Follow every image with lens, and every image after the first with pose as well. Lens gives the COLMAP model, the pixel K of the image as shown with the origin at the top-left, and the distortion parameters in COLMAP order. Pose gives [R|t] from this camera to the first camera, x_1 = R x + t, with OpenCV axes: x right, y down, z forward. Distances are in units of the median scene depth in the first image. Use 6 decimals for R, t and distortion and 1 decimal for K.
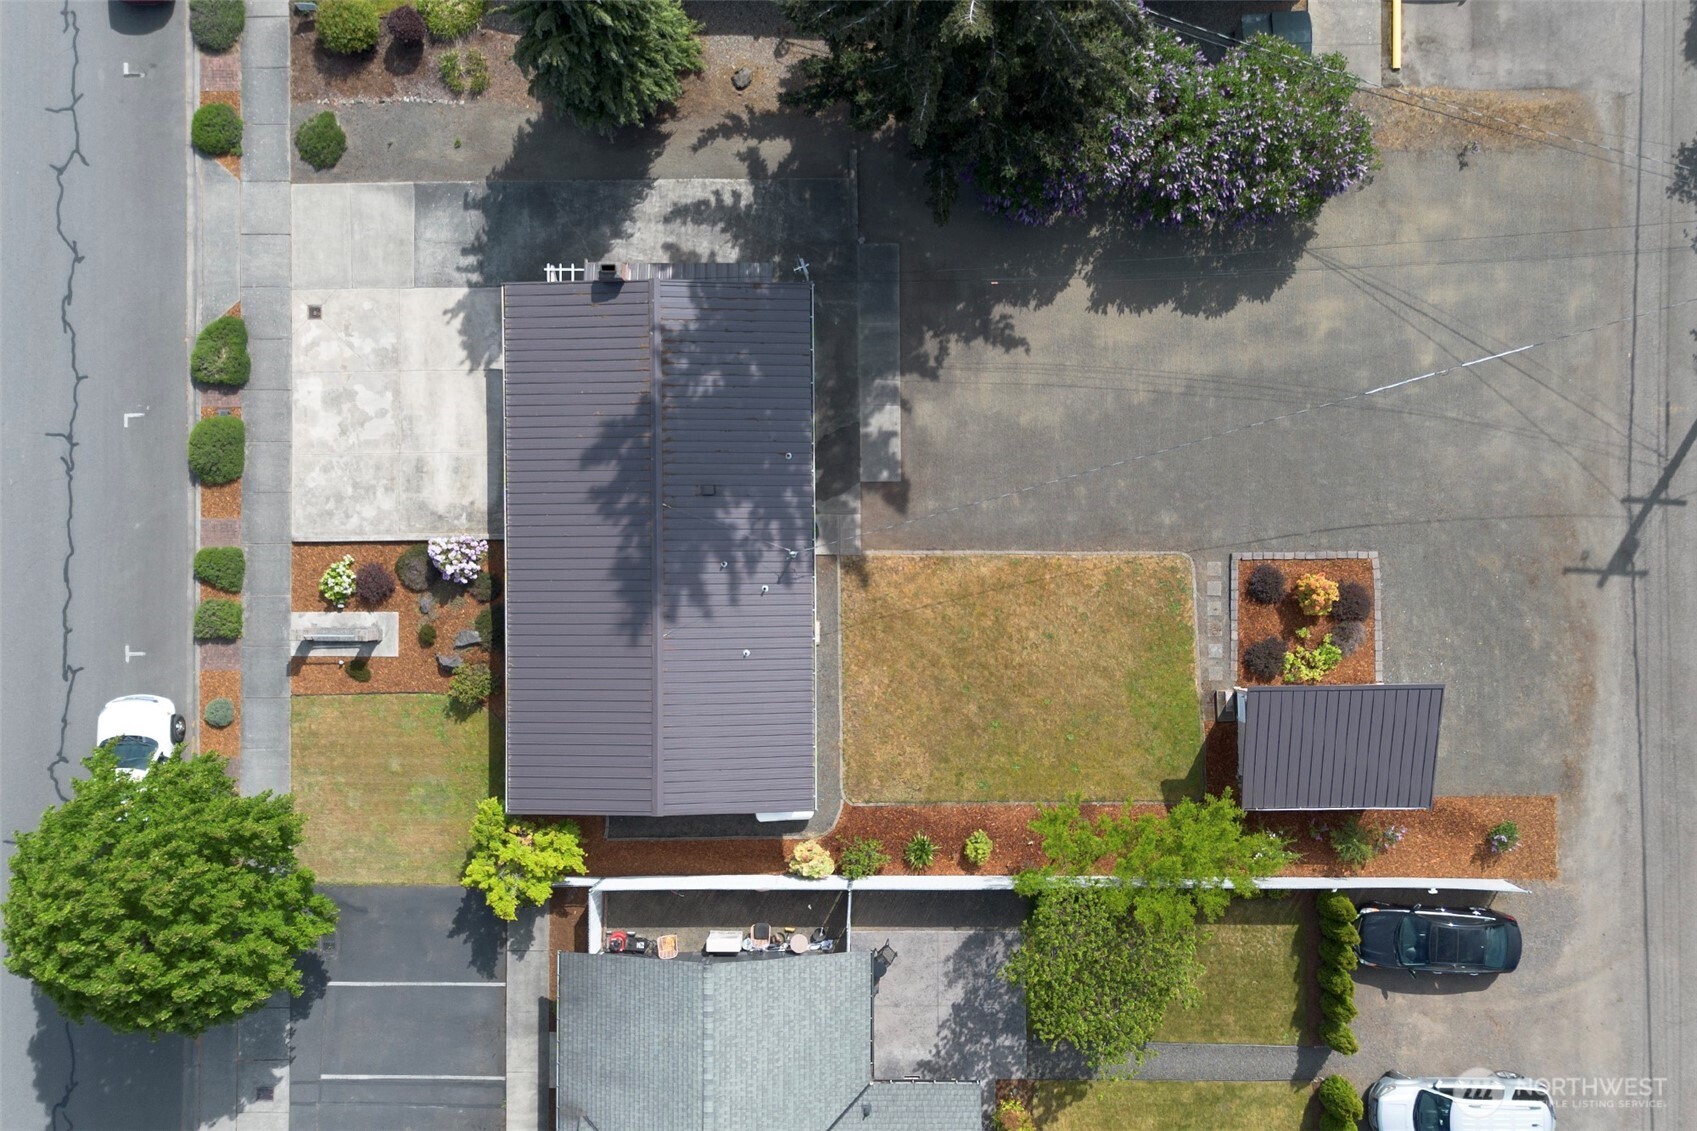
lens RADIAL K [[1184.8, 0, 848.5], [0, 1184.8, 565.5], [0, 0, 1]] dist [0.075543, -0.084692]
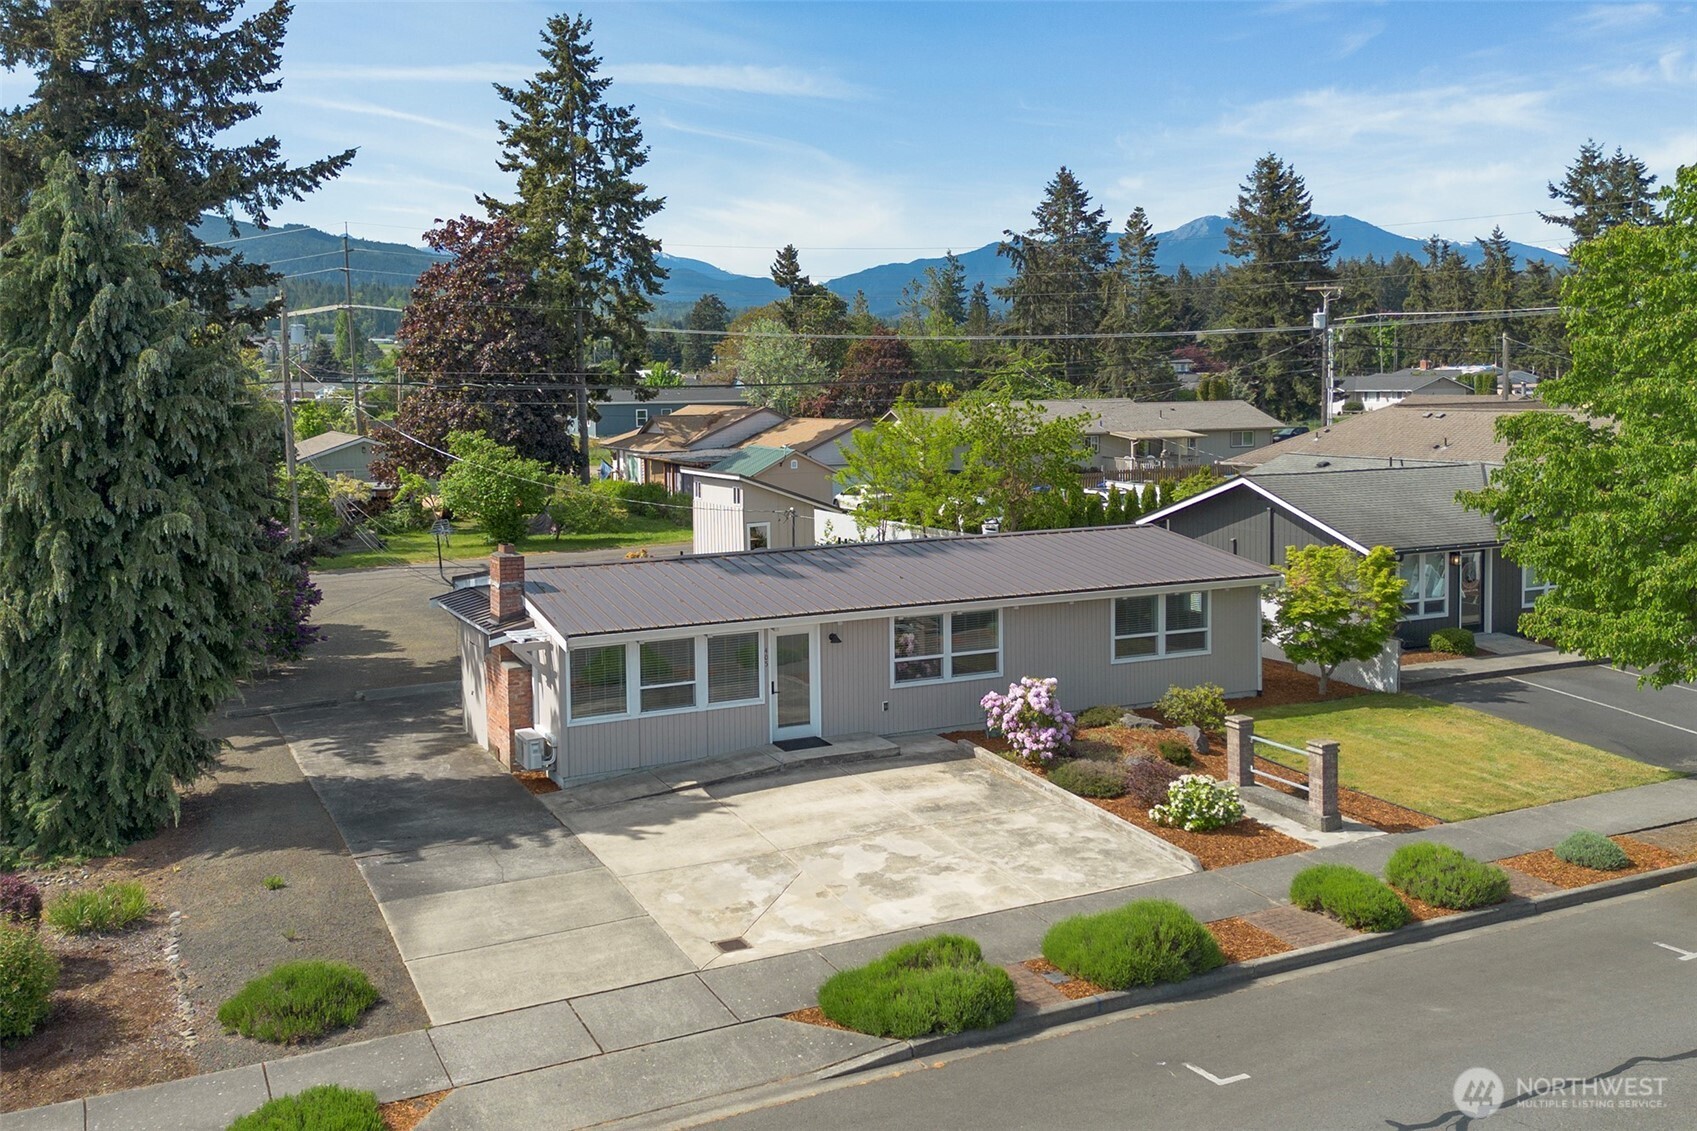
lens RADIAL K [[1529.2, 0, 839.3], [0, 1529.2, 491.1], [0, 0, 1]] dist [0.125589, -0.209711]
pose [[-0.427197, -0.054511, 0.902514, -0.942176], [0.903908, -0.049246, 0.424883, -0.399592], [0.021284, 0.997298, 0.070311, 0.805249]]
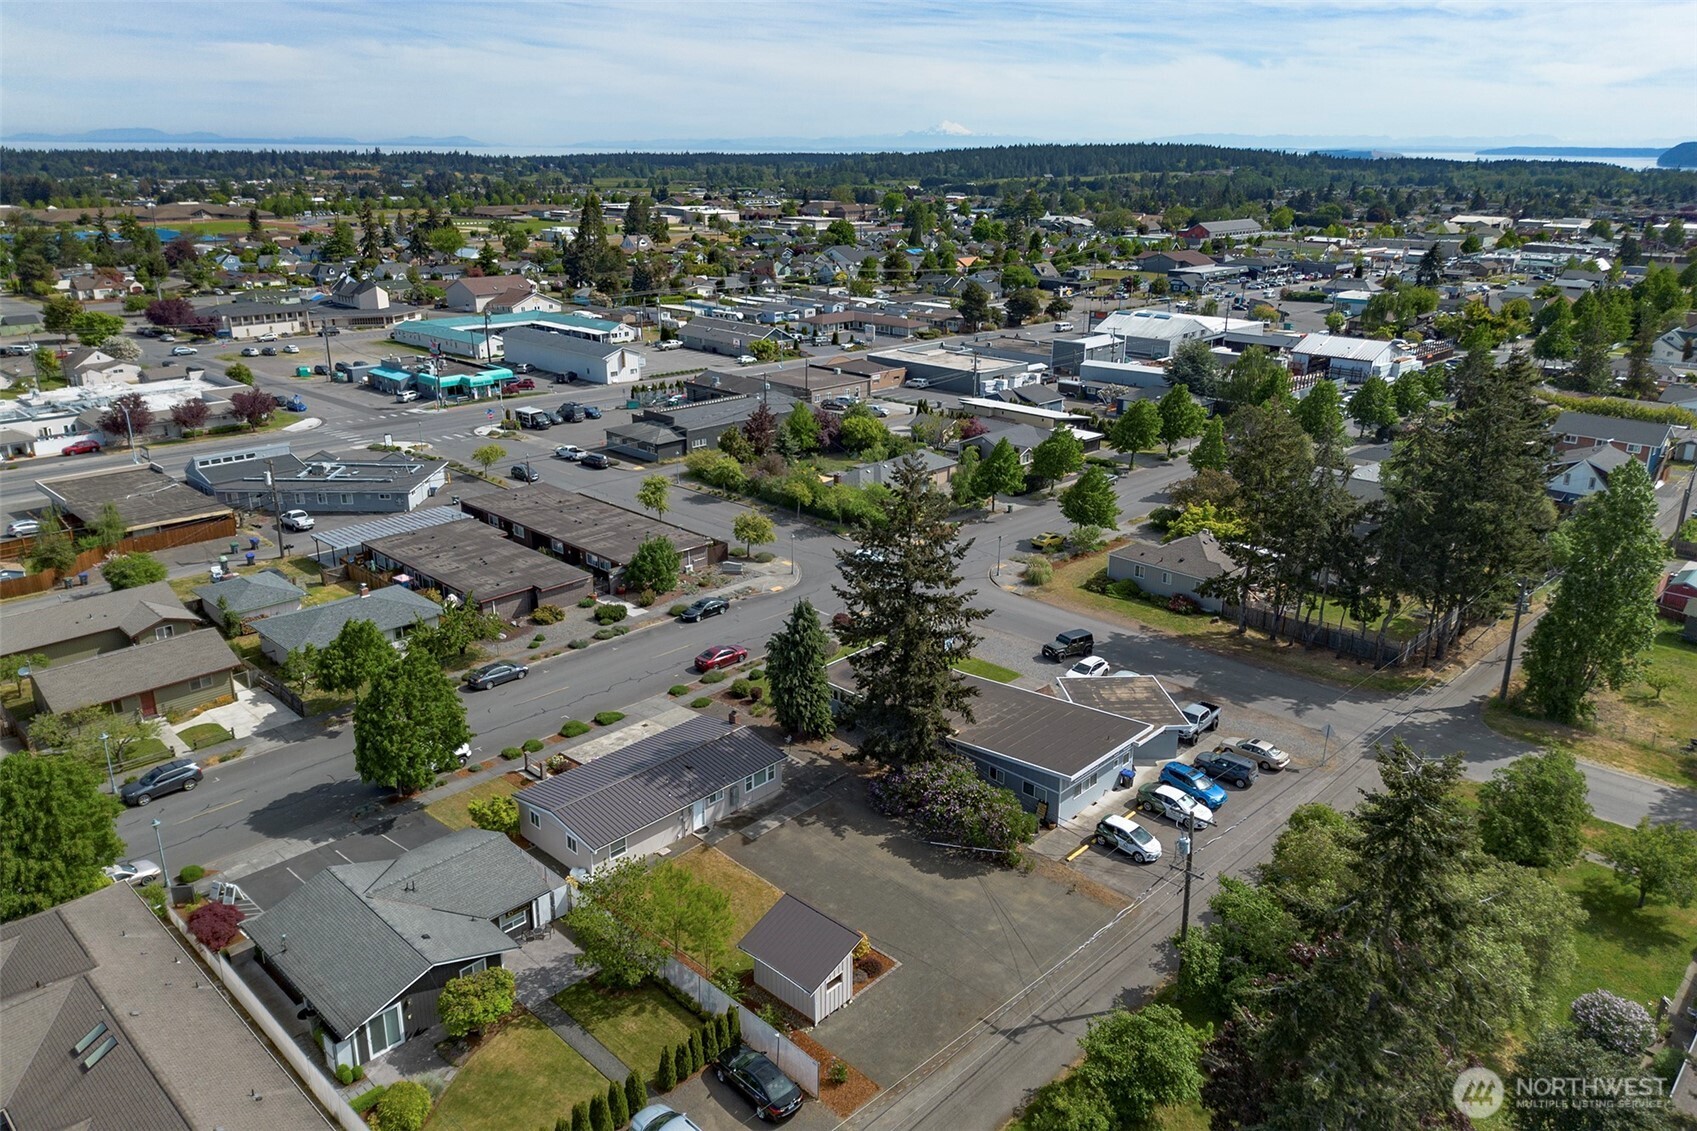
lens RADIAL K [[1184.8, 0, 848.5], [0, 1184.8, 565.5], [0, 0, 1]] dist [0.075543, -0.084692]
pose [[0.716849, 0.233646, -0.656915, 1.412702], [-0.697016, 0.216897, -0.683465, 1.121974], [-0.017206, 0.947821, 0.318337, -0.098168]]
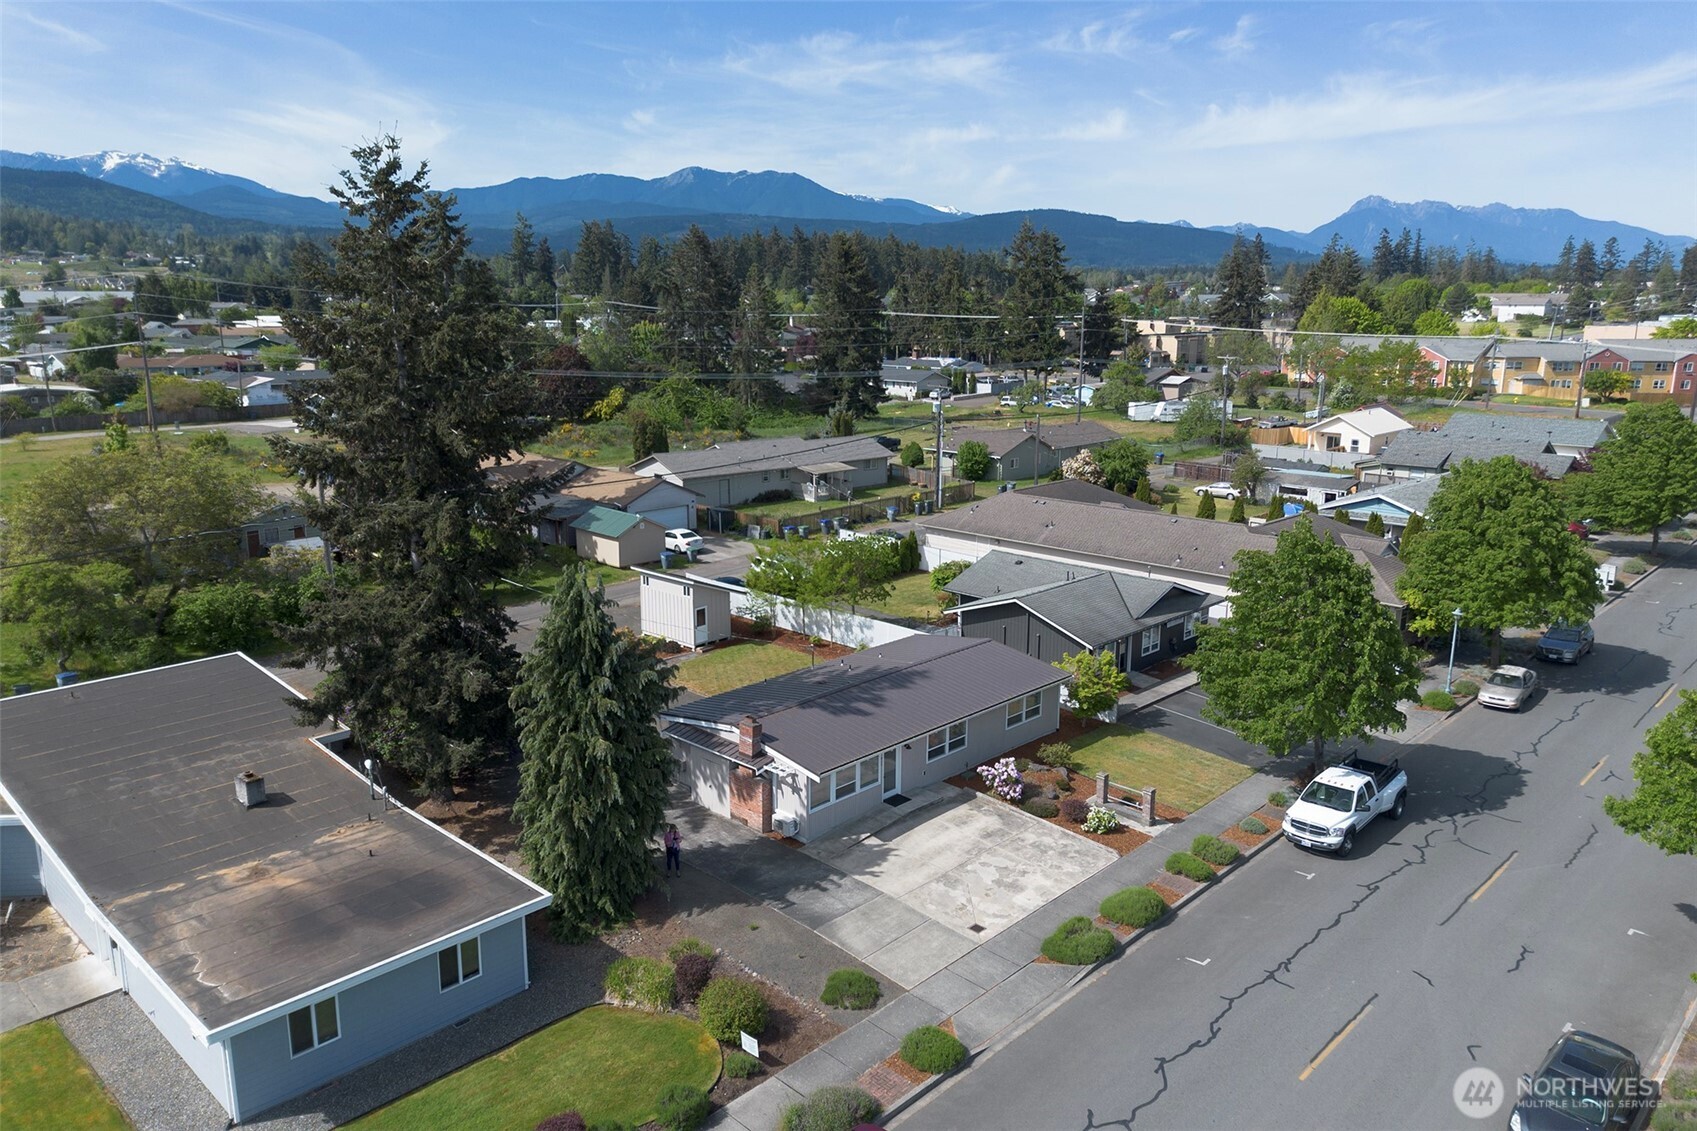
lens RADIAL K [[1184.8, 0, 848.5], [0, 1184.8, 565.5], [0, 0, 1]] dist [0.075543, -0.084692]
pose [[-0.717341, -0.153164, 0.679678, -0.992859], [0.696721, -0.159442, 0.699398, -0.926234], [0.001247, 0.975253, 0.221087, 0.491438]]
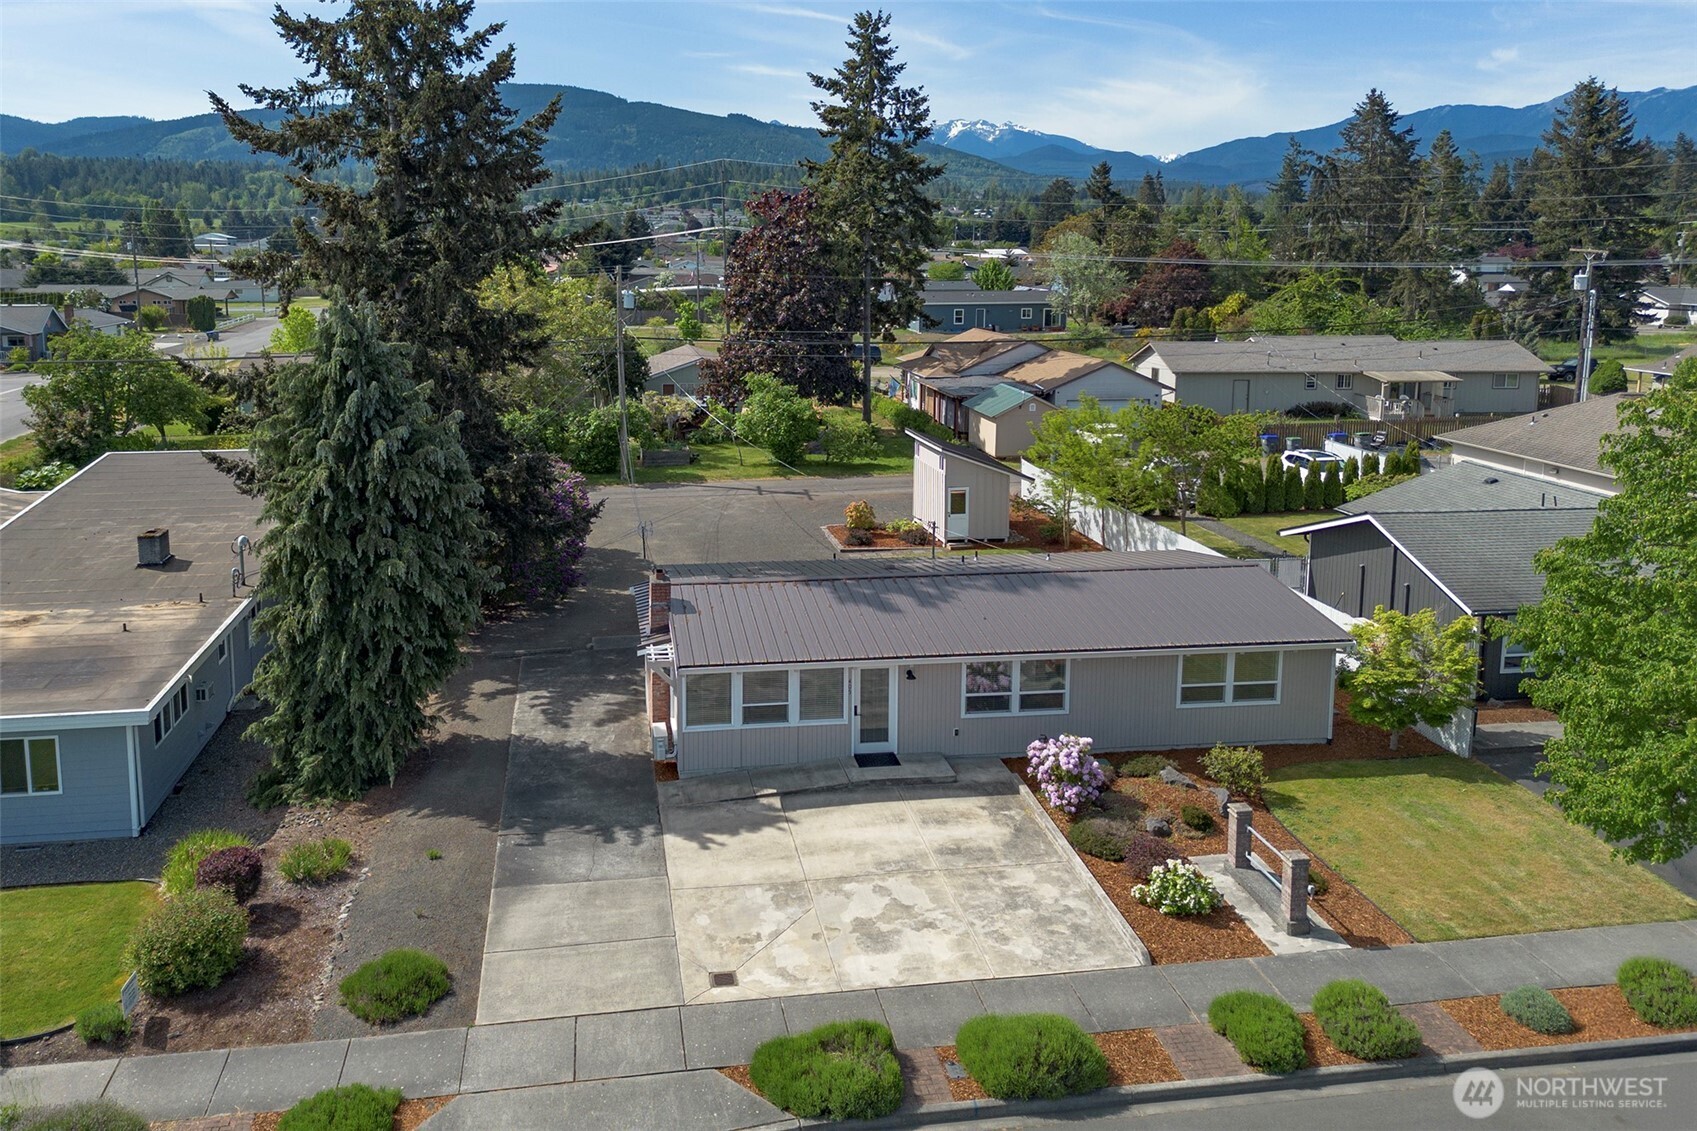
lens RADIAL K [[1301.2, 0, 777.8], [0, 1301.2, 433.7], [0, 0, 1]] dist [0.061788, -0.059151]
pose [[-0.138850, -0.137644, 0.980701, -0.986191], [0.990309, -0.022243, 0.137088, -0.261736], [0.002944, 0.990232, 0.139398, 0.680955]]
